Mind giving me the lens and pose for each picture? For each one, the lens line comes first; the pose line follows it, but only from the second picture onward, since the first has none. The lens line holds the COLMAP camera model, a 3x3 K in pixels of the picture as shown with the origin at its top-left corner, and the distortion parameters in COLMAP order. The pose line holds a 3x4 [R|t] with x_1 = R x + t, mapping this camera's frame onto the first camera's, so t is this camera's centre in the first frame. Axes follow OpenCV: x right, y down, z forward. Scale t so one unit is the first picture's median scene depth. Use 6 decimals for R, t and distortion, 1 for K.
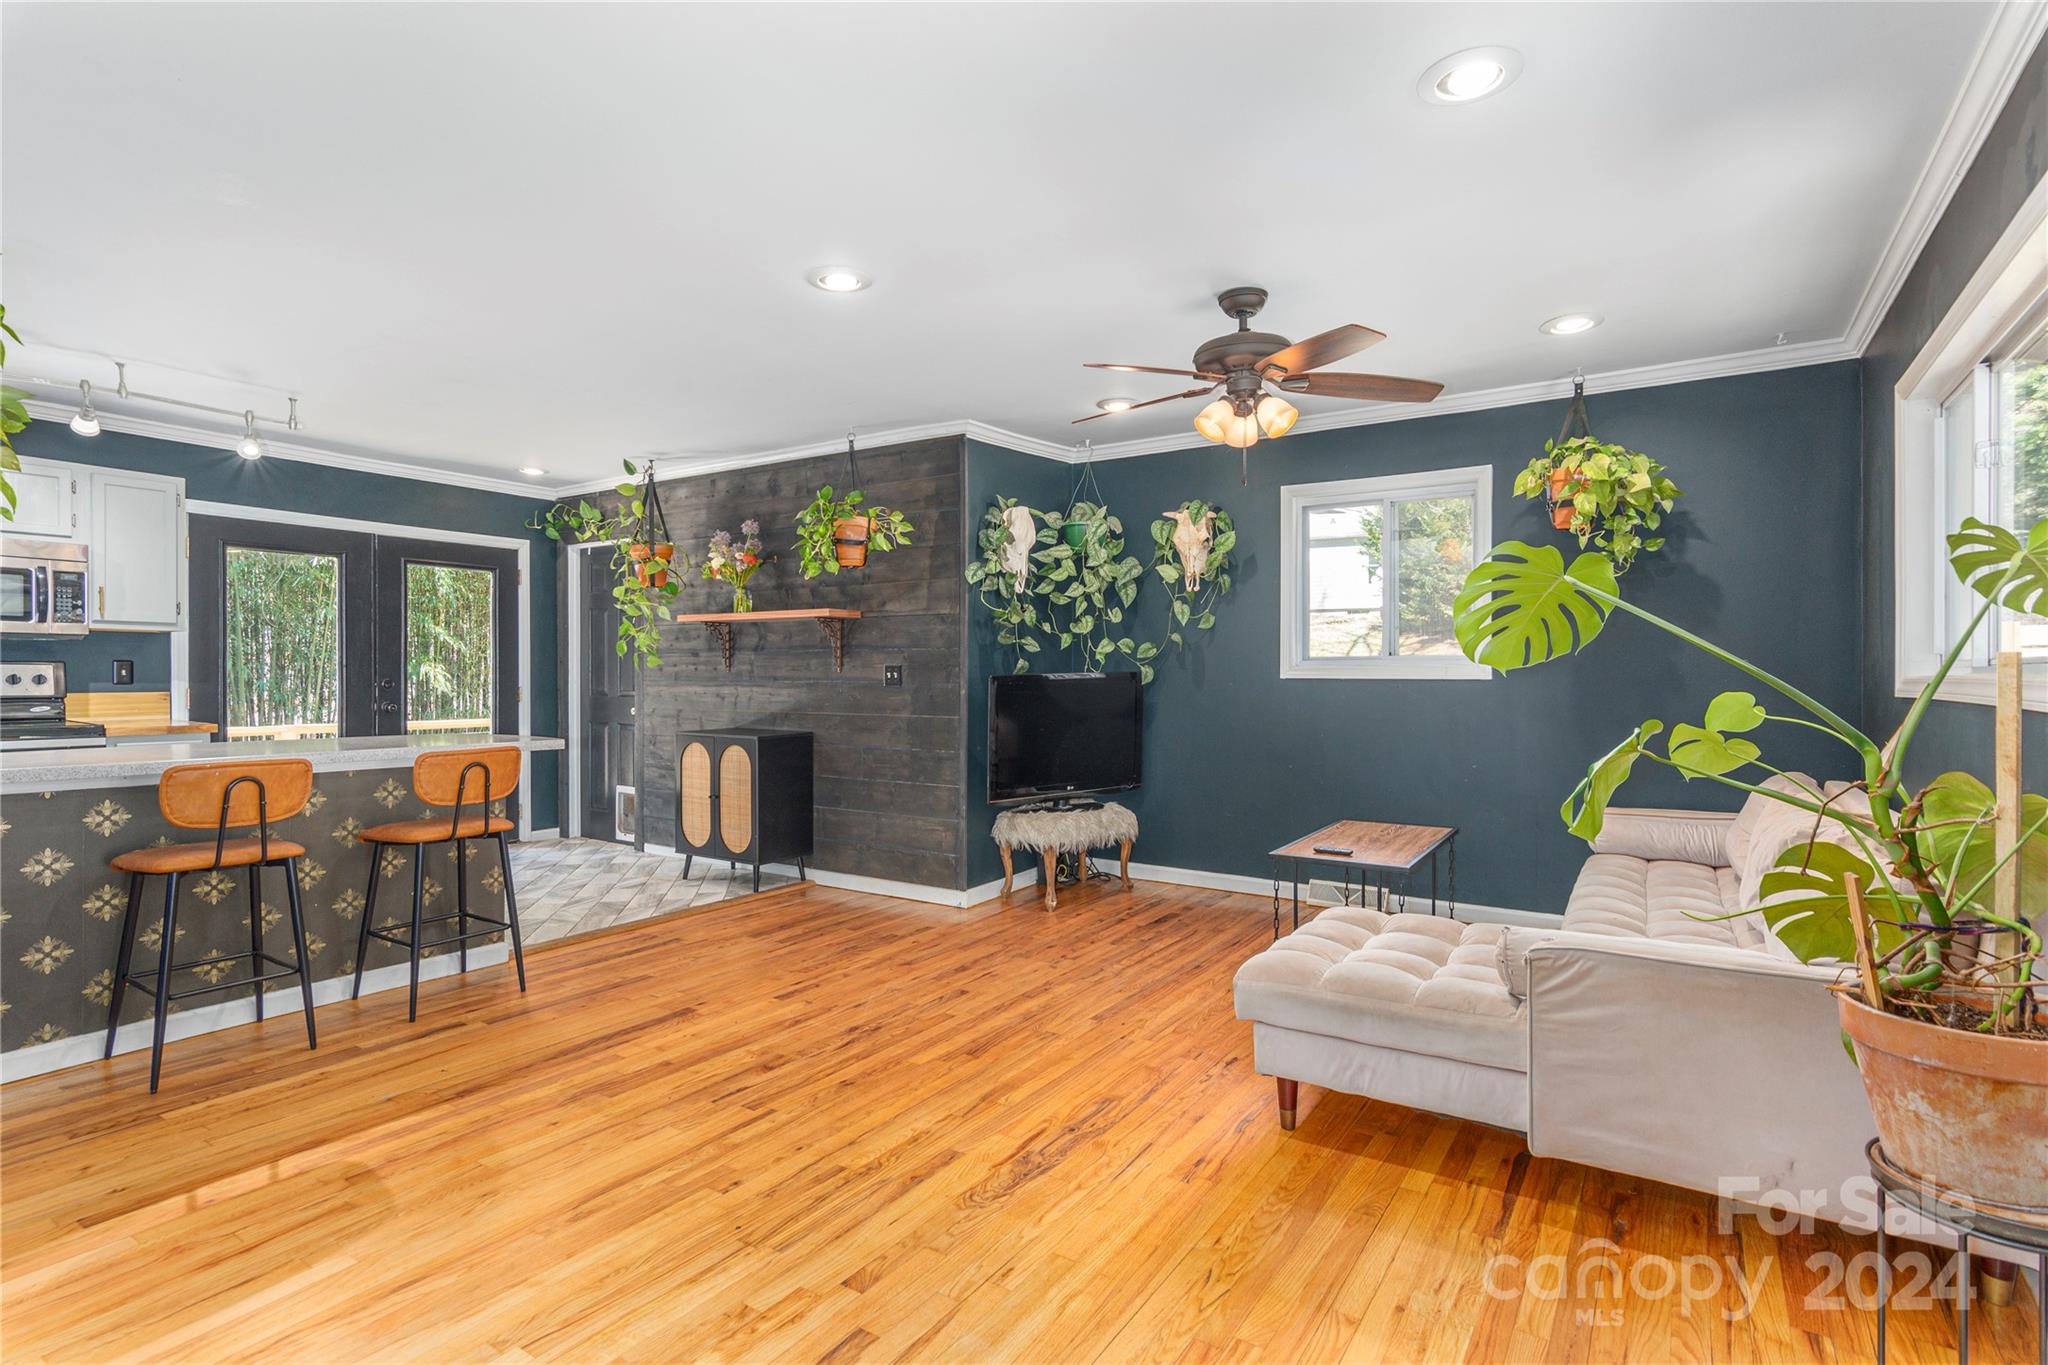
lens RADIAL K [[1003.3, 0, 1036.2], [0, 1003.3, 675.6], [0, 0, 1]] dist [0.010666, -0.000908]
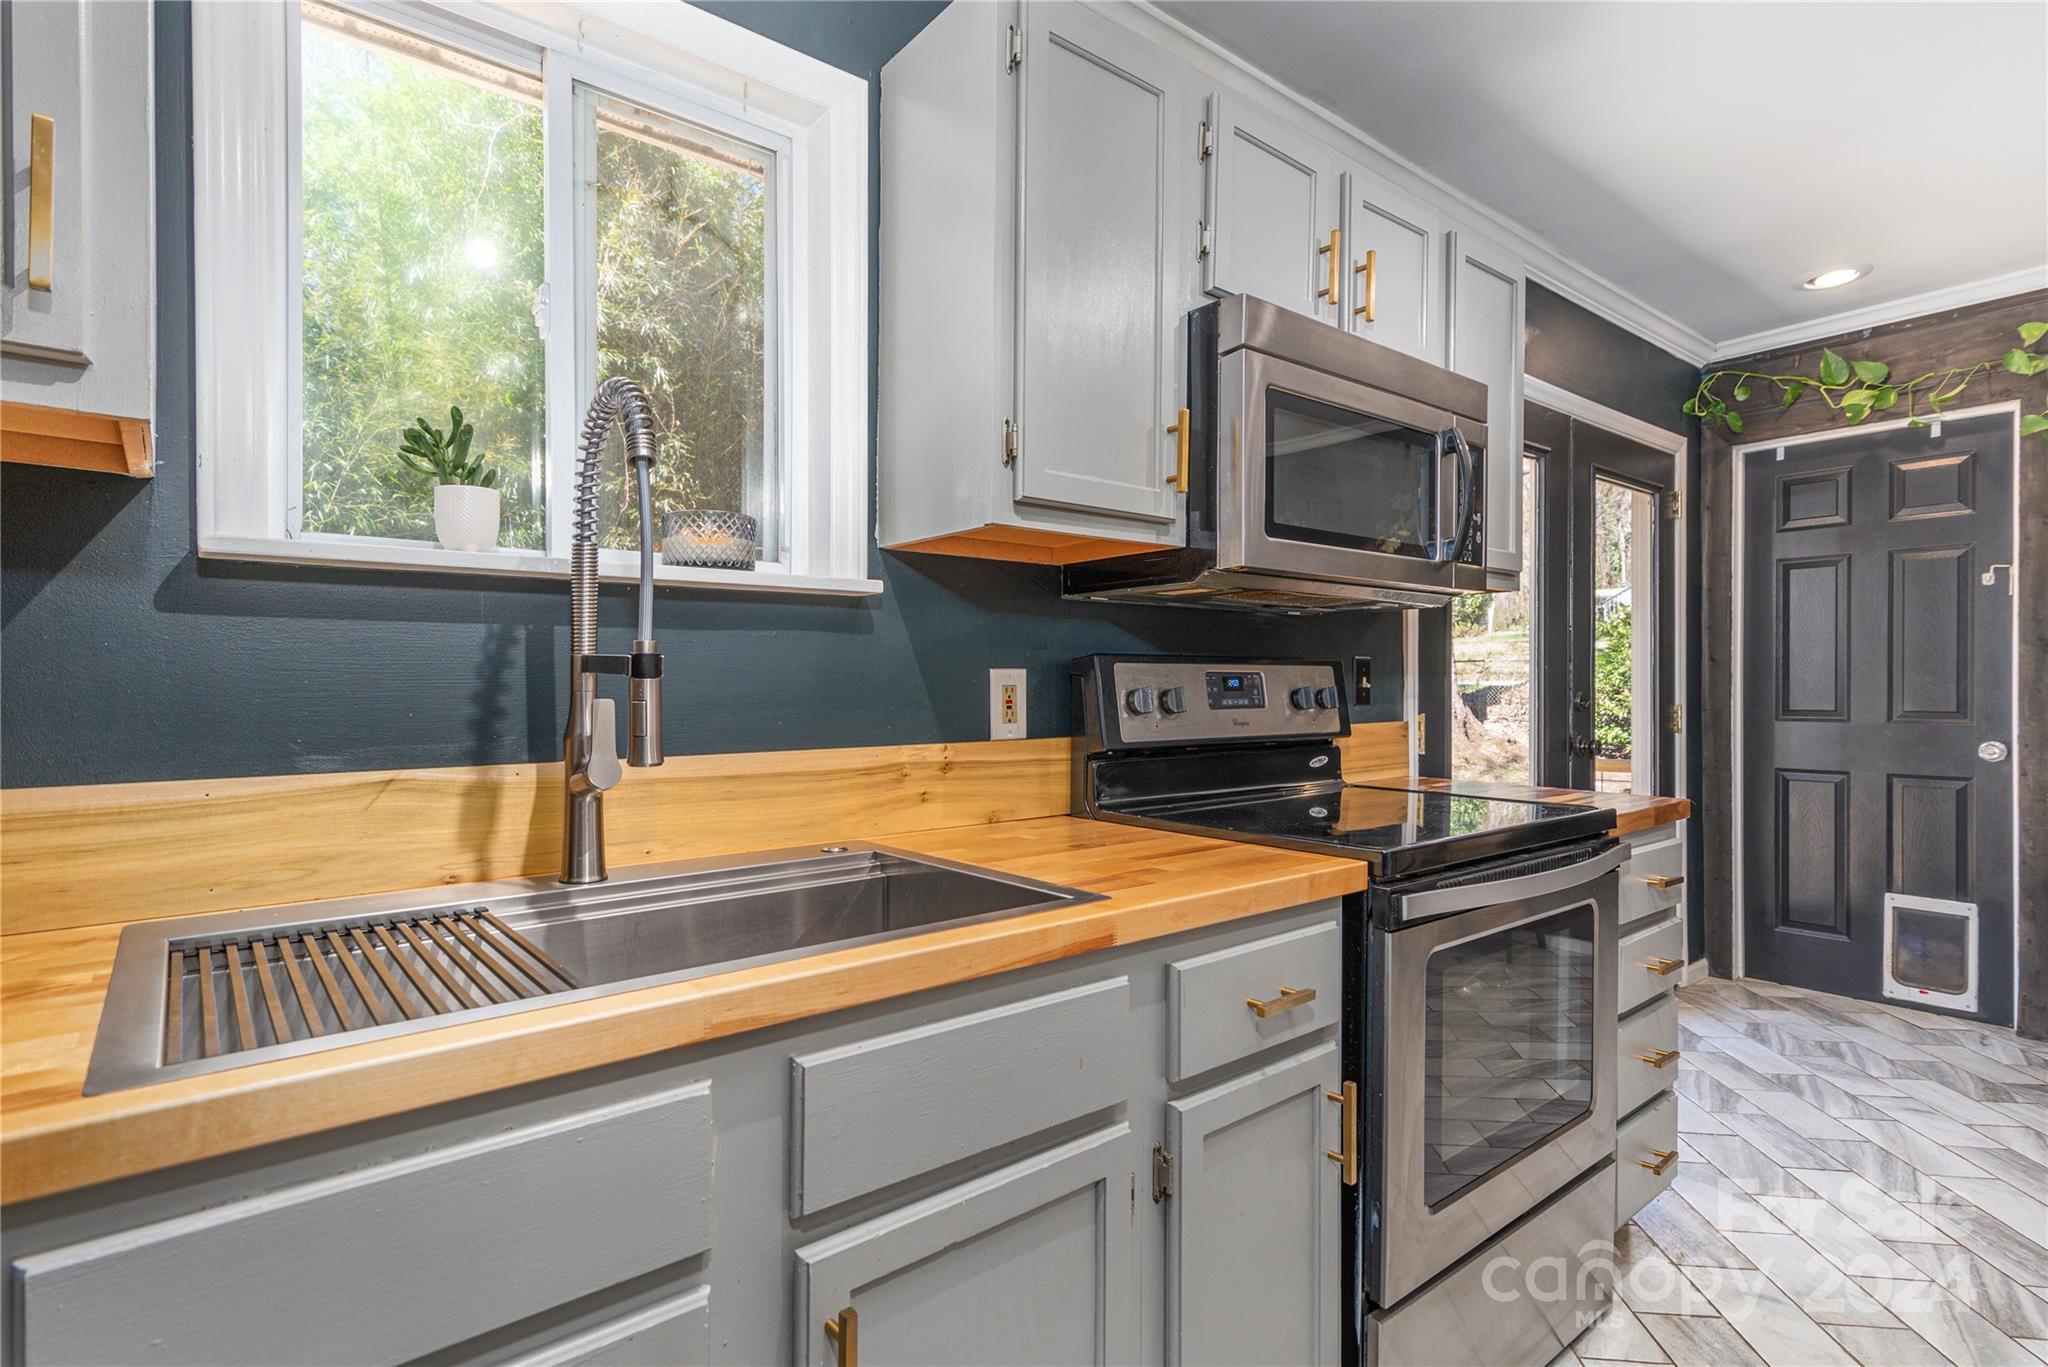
lens RADIAL K [[1003.3, 0, 1025.8], [0, 1003.3, 692.1], [0, 0, 1]] dist [0.010666, -0.000908]
pose [[0.950847, -0.015163, -0.309291, -1.282654], [0.014726, 0.999885, -0.003747, 0.001019], [0.309312, -0.000992, 0.950960, 0.687420]]
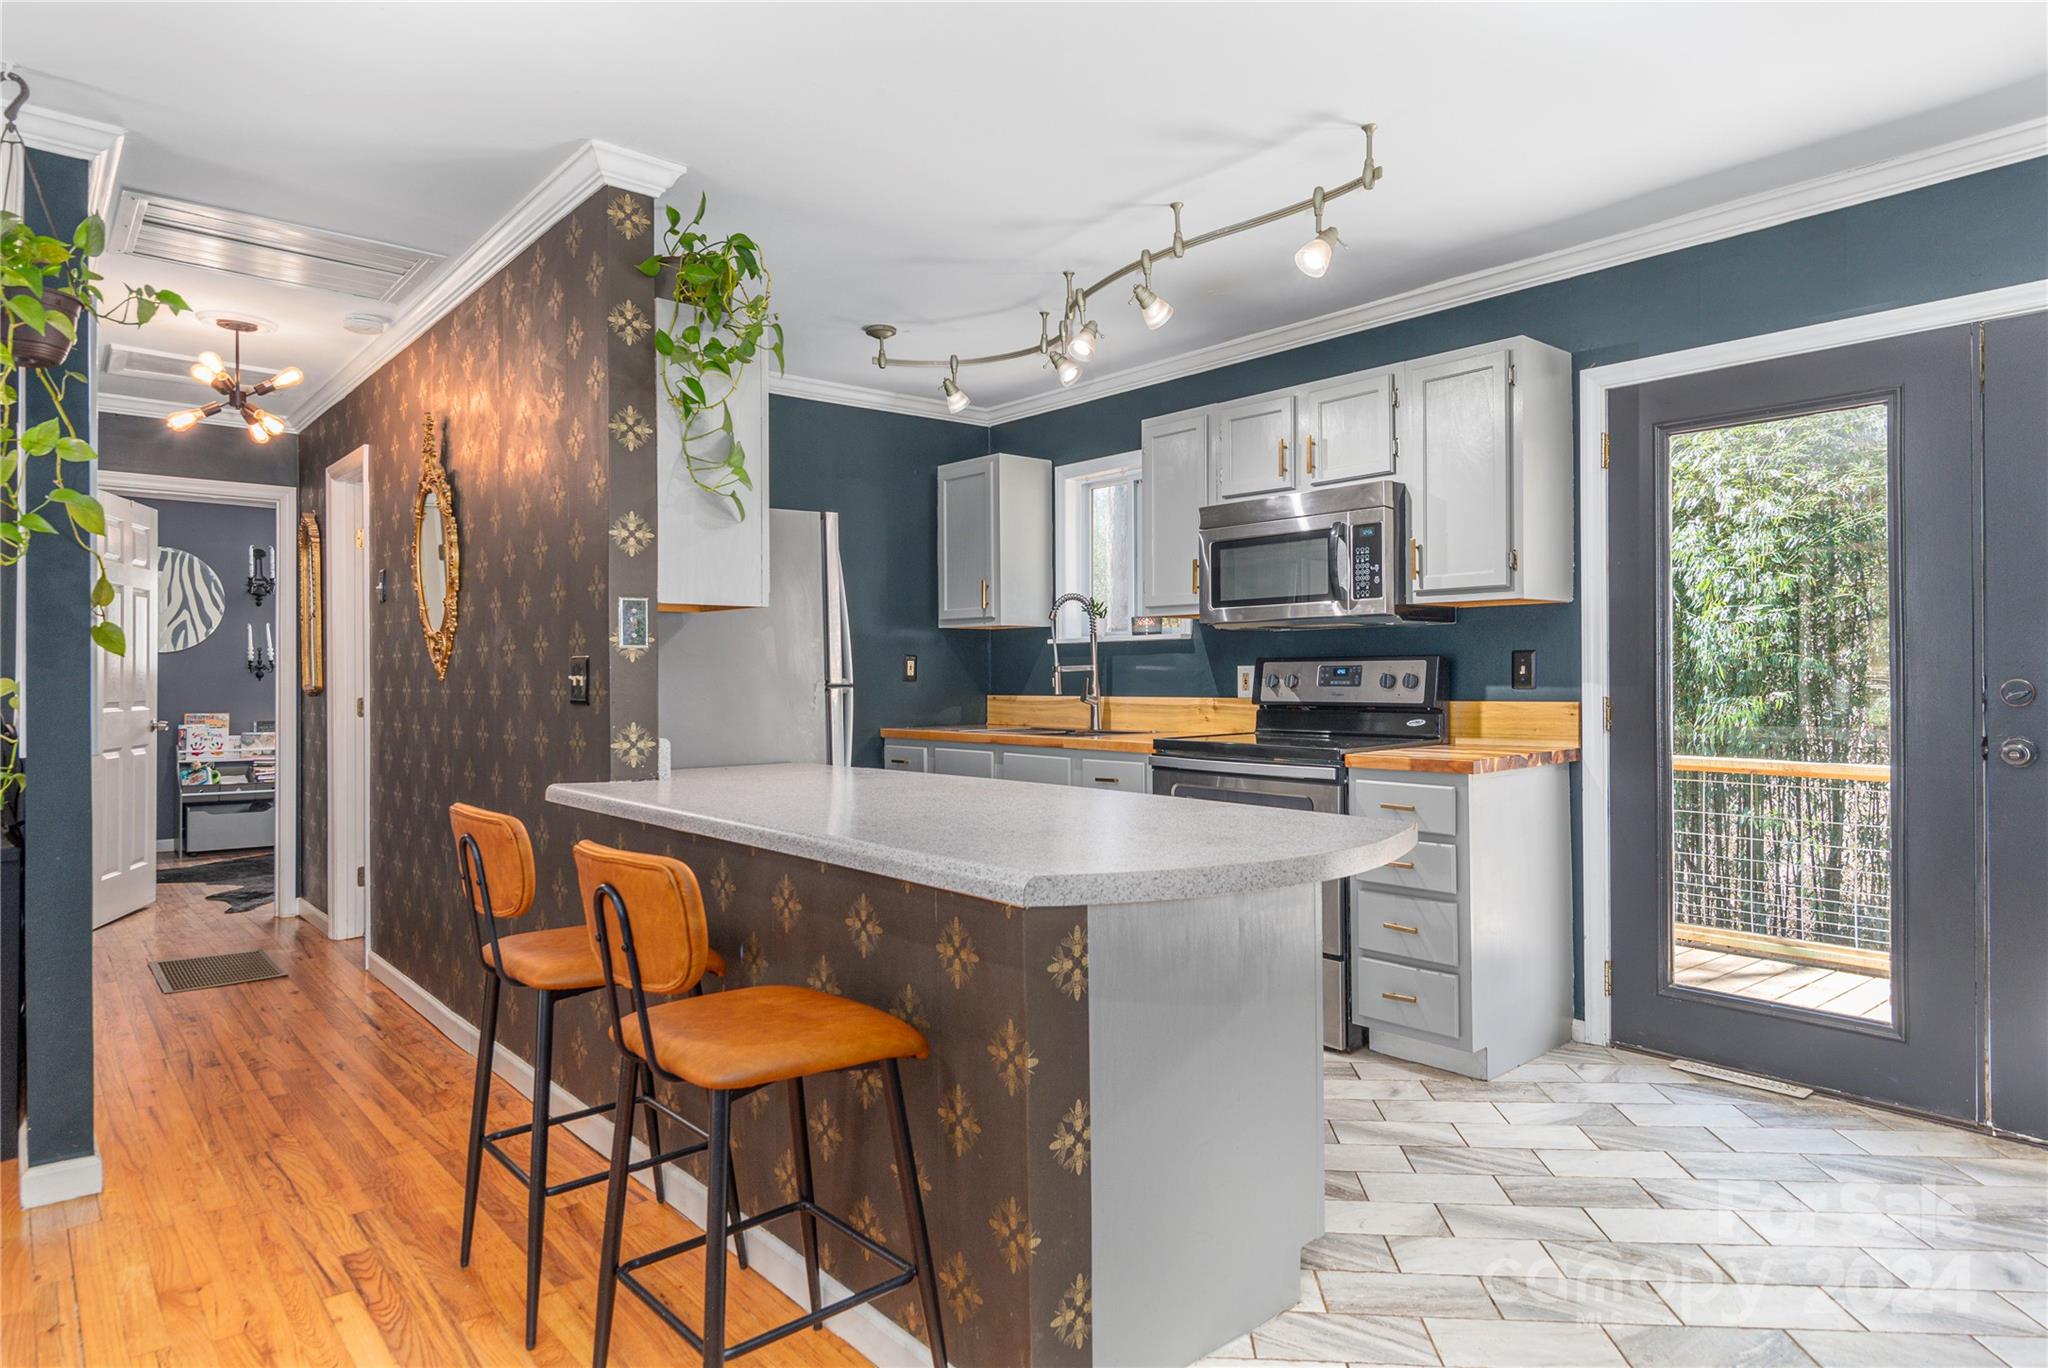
lens RADIAL K [[1179.9, 0, 1021.7], [0, 1179.9, 678.1], [0, 0, 1]] dist [0.001450, 0.000532]
pose [[-0.281216, -0.004165, -0.959635, -0.152940], [0.002093, 0.999986, -0.004954, 0.006999], [0.959642, -0.003402, -0.281203, 1.283050]]
